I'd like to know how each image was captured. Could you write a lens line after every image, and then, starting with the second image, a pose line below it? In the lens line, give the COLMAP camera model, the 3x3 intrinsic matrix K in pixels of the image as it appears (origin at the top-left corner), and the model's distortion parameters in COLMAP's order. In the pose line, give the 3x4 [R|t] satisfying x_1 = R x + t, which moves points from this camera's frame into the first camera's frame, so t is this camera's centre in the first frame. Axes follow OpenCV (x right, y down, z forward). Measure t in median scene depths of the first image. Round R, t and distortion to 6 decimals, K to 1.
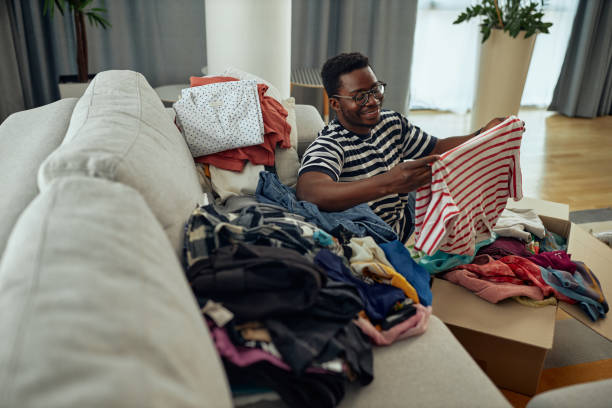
lens RADIAL K [[636.4, 0, 361.5], [0, 636.4, 203.3], [0, 0, 1]] dist [-0.008638, -0.007350]
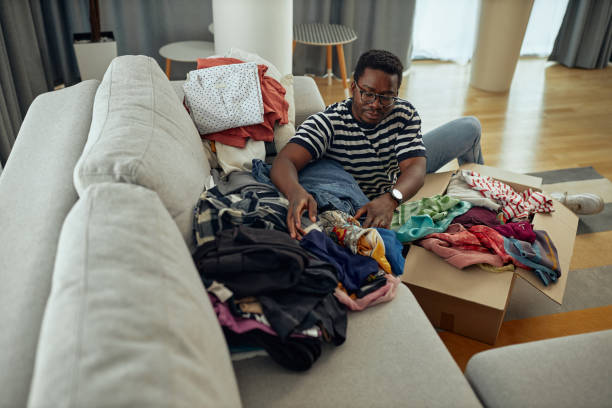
lens RADIAL K [[641.7, 0, 372.9], [0, 641.7, 203.7], [0, 0, 1]] dist [-0.013823, -0.011299]
pose [[0.999886, 0.015071, -0.000252, 0.055378], [-0.014946, 0.993461, 0.113193, -0.109529], [0.001956, -0.113177, 0.993573, -0.184169]]
